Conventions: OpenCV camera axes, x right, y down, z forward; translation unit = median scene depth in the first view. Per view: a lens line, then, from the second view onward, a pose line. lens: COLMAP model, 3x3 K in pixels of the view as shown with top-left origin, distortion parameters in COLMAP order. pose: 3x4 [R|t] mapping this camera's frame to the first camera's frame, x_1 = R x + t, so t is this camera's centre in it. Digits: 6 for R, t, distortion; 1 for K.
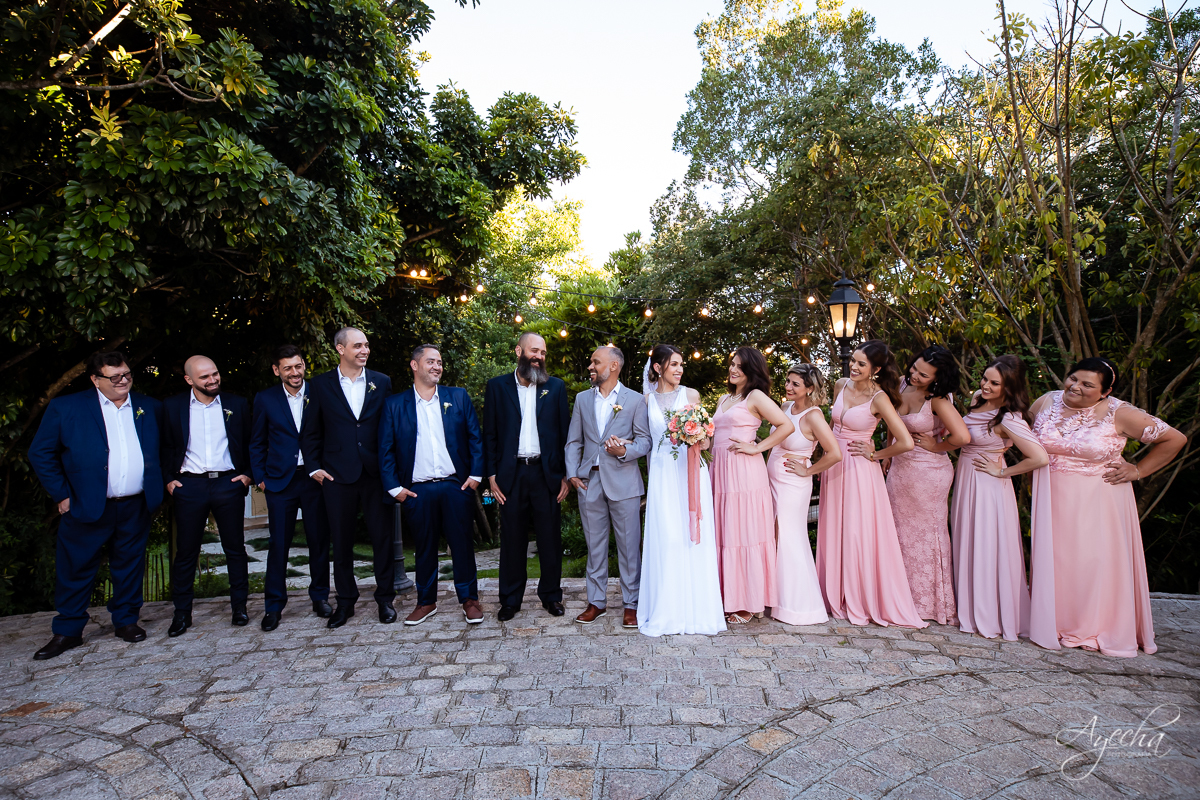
lens RADIAL K [[627.3, 0, 585.1], [0, 627.3, 419.8], [0, 0, 1]] dist [-0.042389, 0.005938]
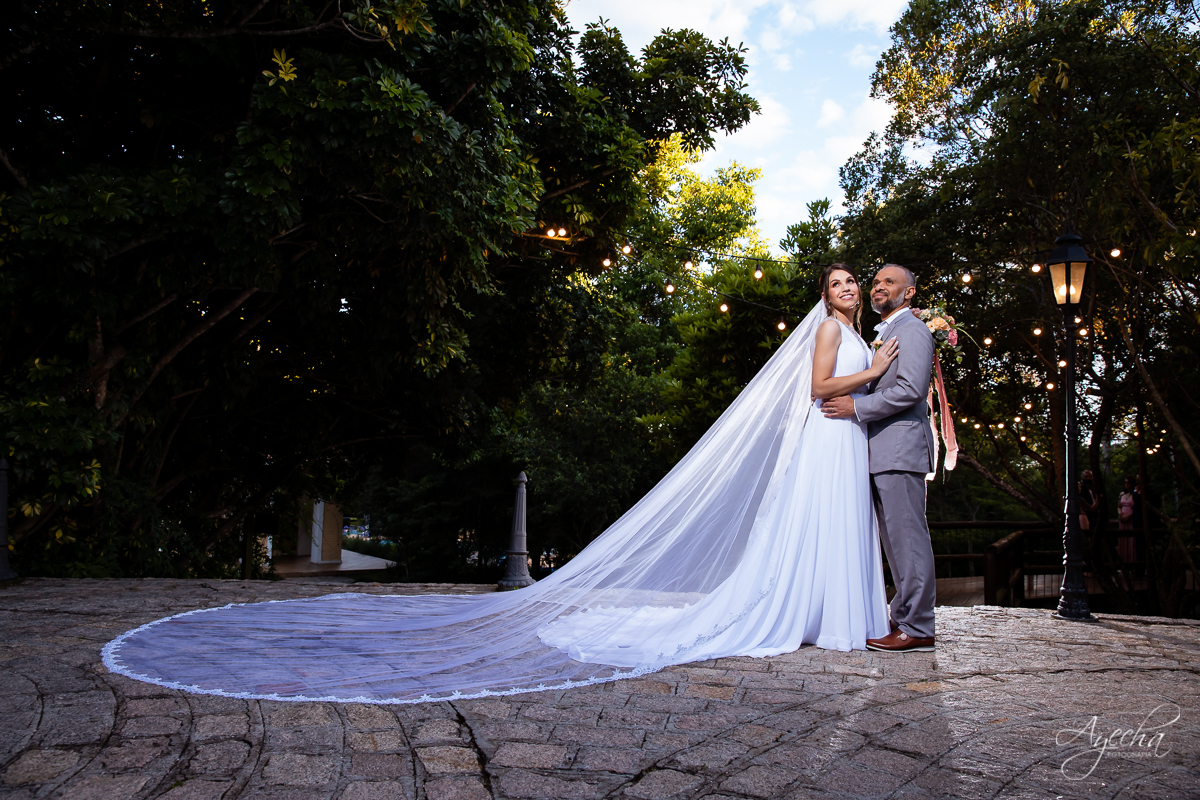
lens RADIAL K [[846.7, 0, 608.3], [0, 846.7, 401.6], [0, 0, 1]] dist [-0.116404, 0.094833]
pose [[0.985016, 0.032254, -0.169419, 0.008390], [-0.043977, 0.996856, -0.065905, 0.072334], [0.166761, 0.072368, 0.983338, -0.117643]]
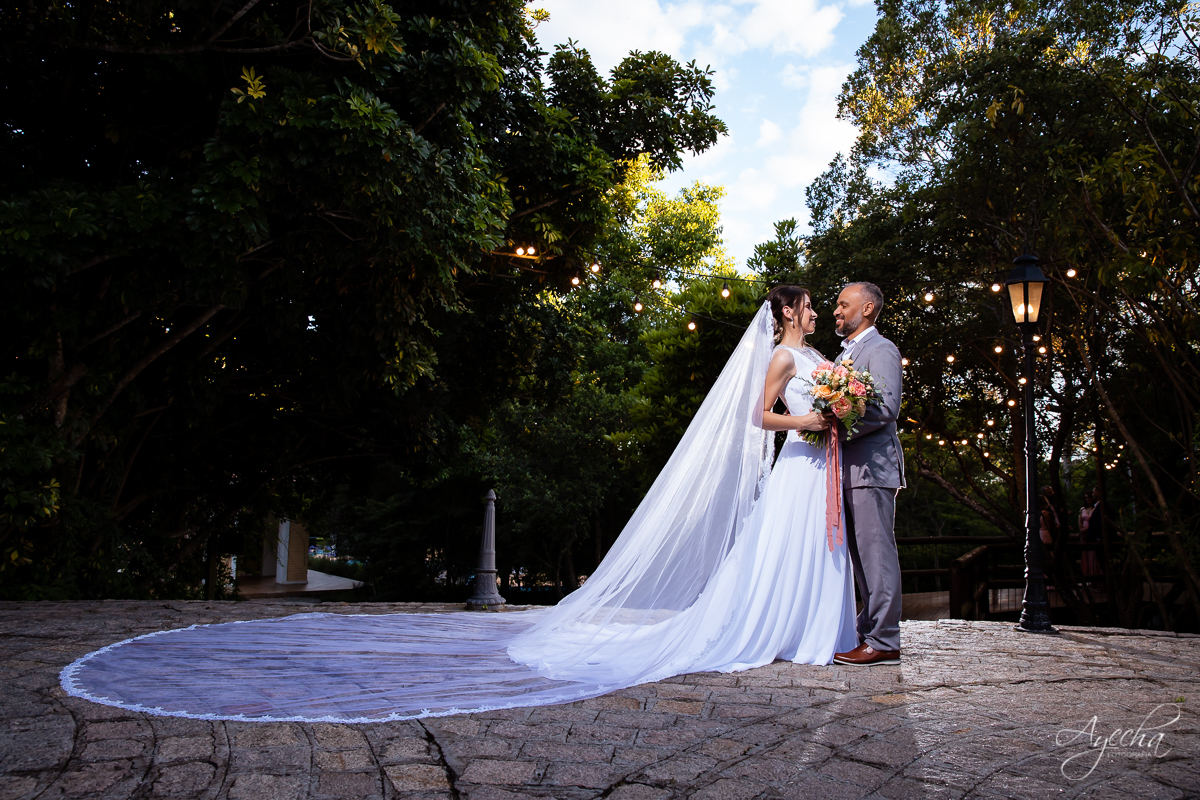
lens RADIAL K [[846.7, 0, 611.3], [0, 846.7, 402.7], [0, 0, 1]] dist [-0.116404, 0.094833]
pose [[0.991047, 0.027719, -0.130602, 0.009778], [-0.039340, 0.995409, -0.087258, 0.073018], [0.127583, 0.091615, 0.987588, -0.122651]]
